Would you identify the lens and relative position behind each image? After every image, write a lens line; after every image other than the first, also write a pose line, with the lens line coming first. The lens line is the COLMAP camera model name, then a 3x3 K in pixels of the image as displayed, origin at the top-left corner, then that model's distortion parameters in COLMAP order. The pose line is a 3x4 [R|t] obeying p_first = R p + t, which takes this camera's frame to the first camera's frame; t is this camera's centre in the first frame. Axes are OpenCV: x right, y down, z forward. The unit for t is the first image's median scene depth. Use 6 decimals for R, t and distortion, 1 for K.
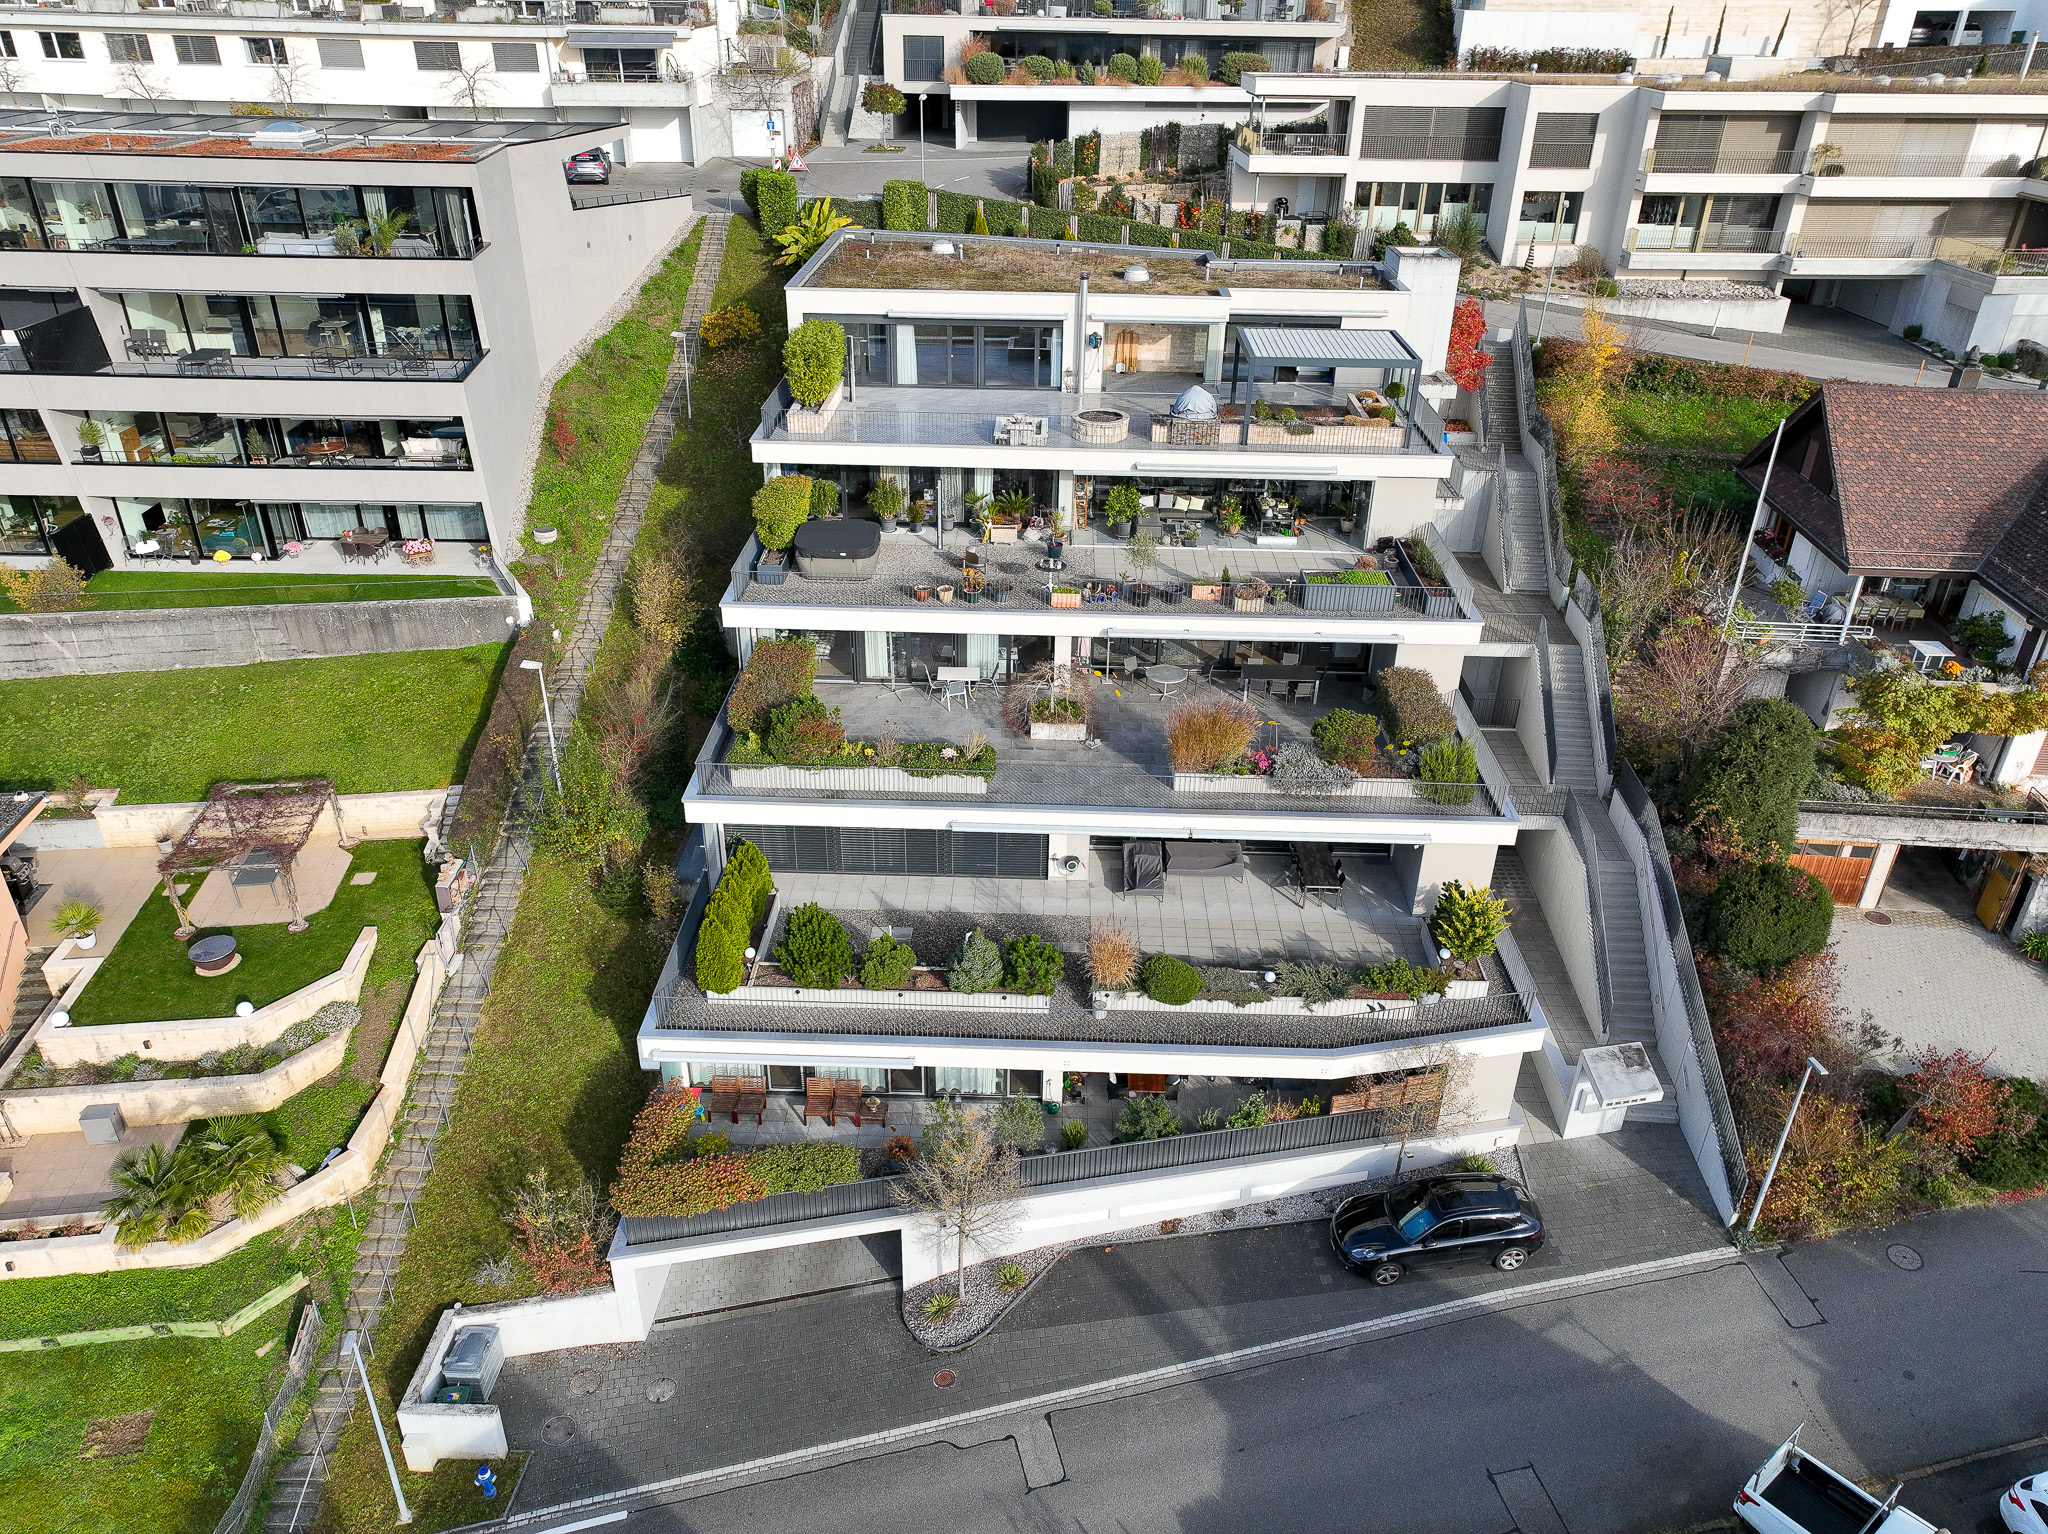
lens RADIAL K [[1443.6, 0, 1009.3], [0, 1443.6, 772.9], [0, 0, 1]] dist [-0.001559, 0.018879]
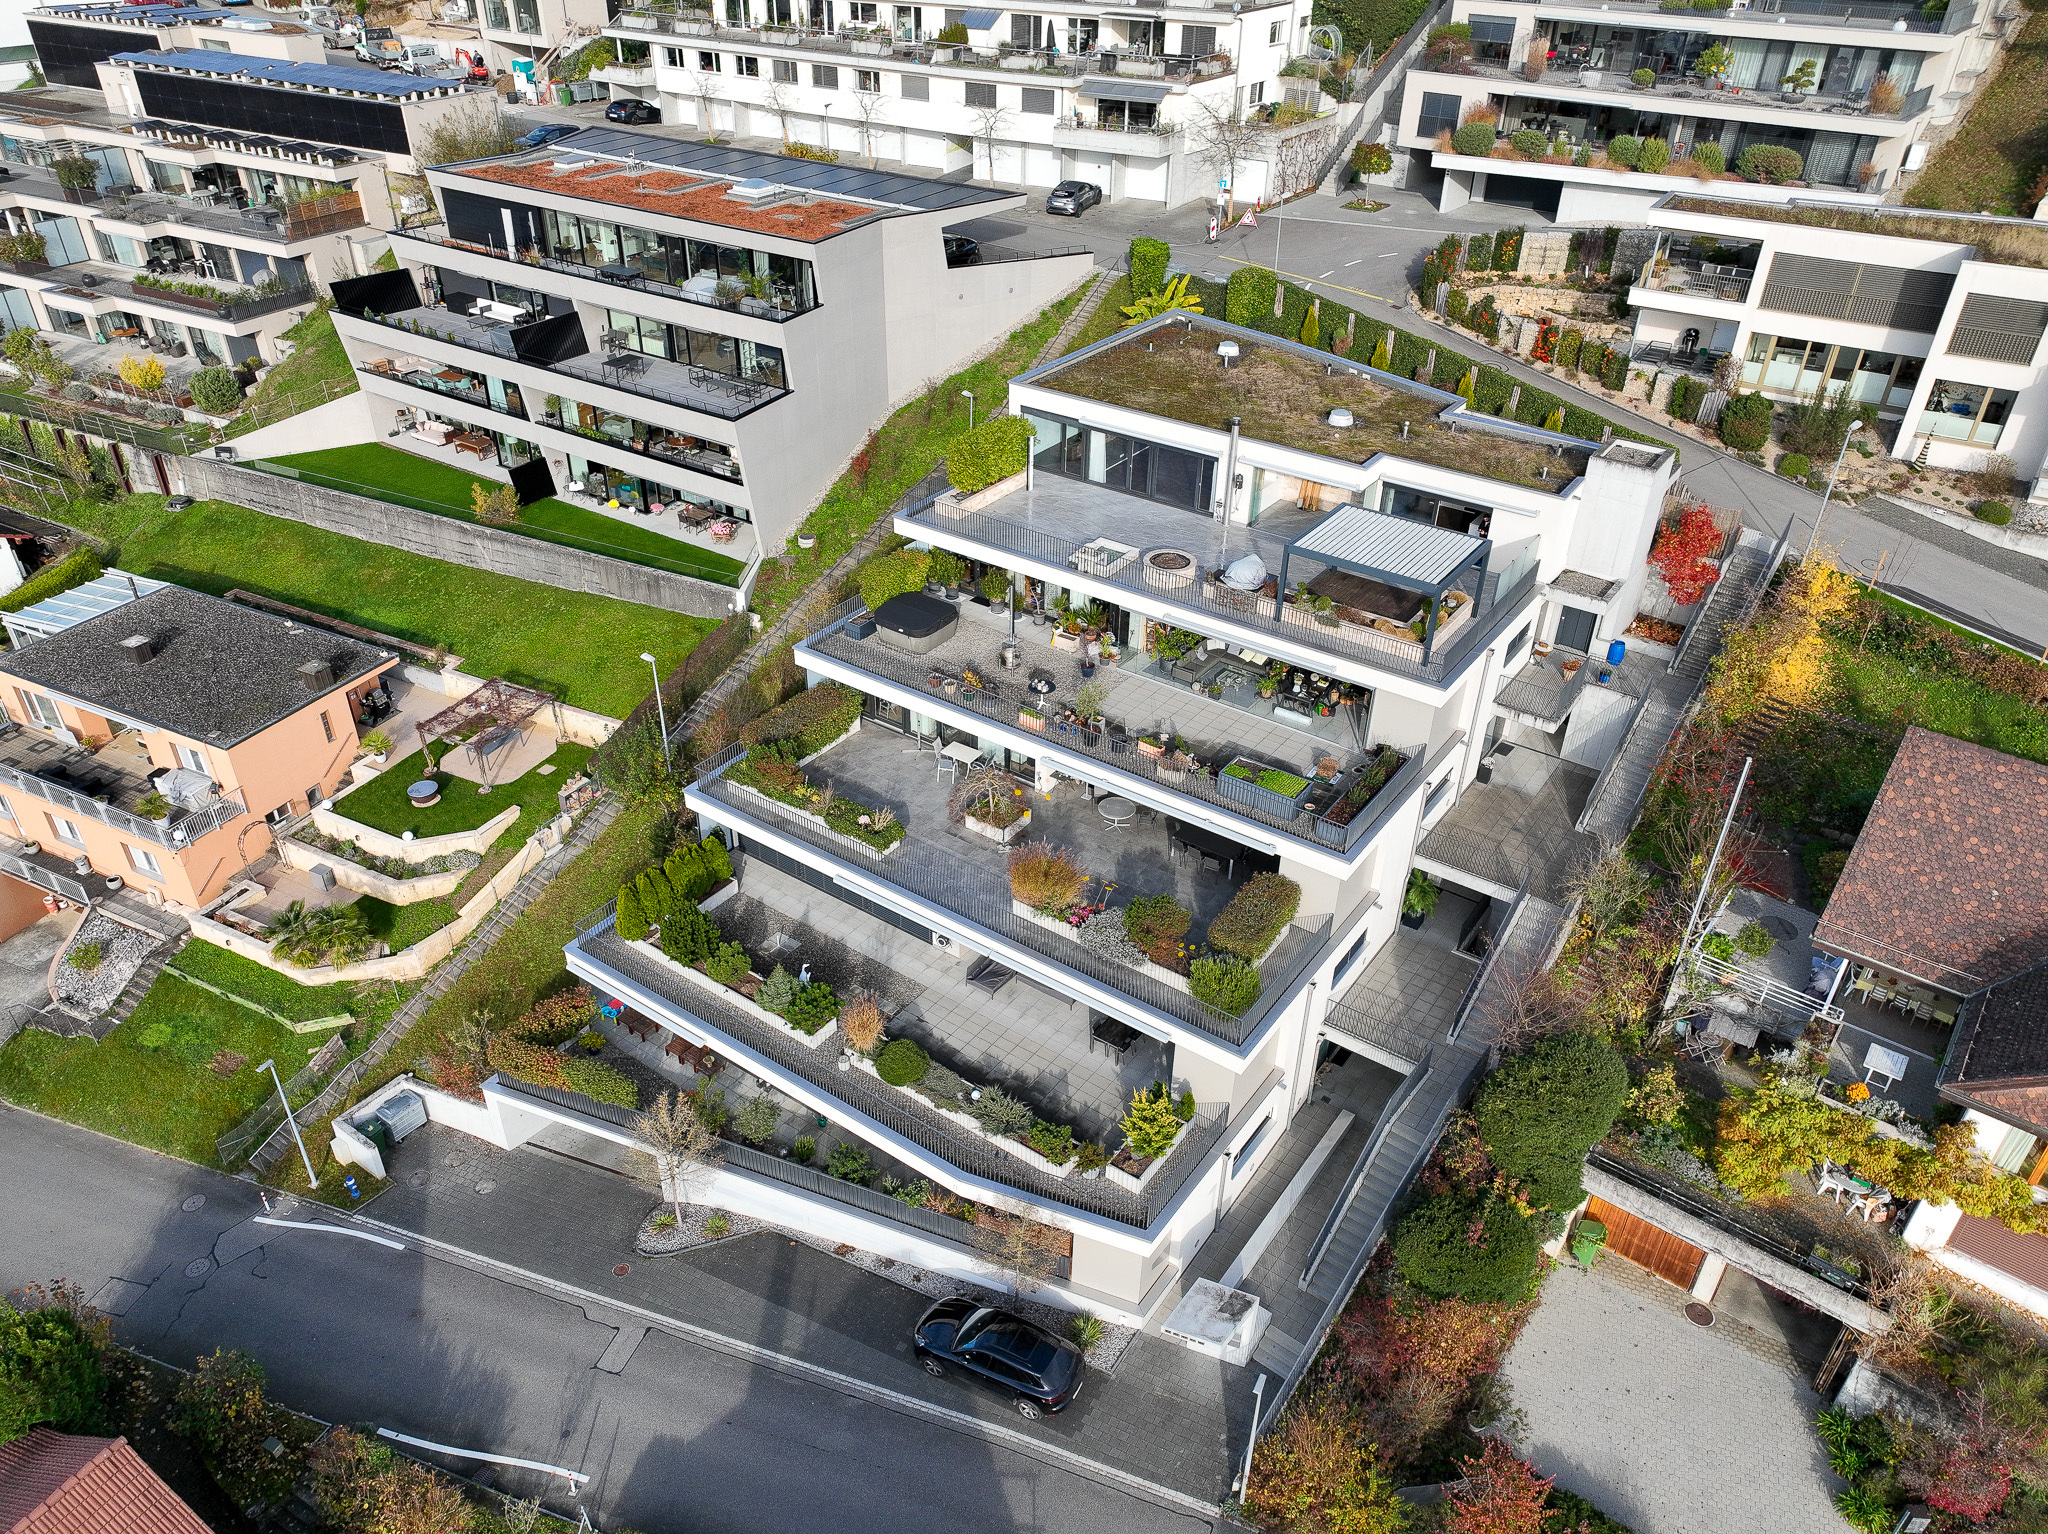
lens RADIAL K [[1443.6, 0, 1014.3], [0, 1443.6, 755.3], [0, 0, 1]] dist [-0.001559, 0.018879]
pose [[0.831363, 0.297817, -0.469192, 0.474301], [-0.269934, 0.954400, 0.127503, -0.195621], [0.485769, 0.020649, 0.873843, -0.005402]]
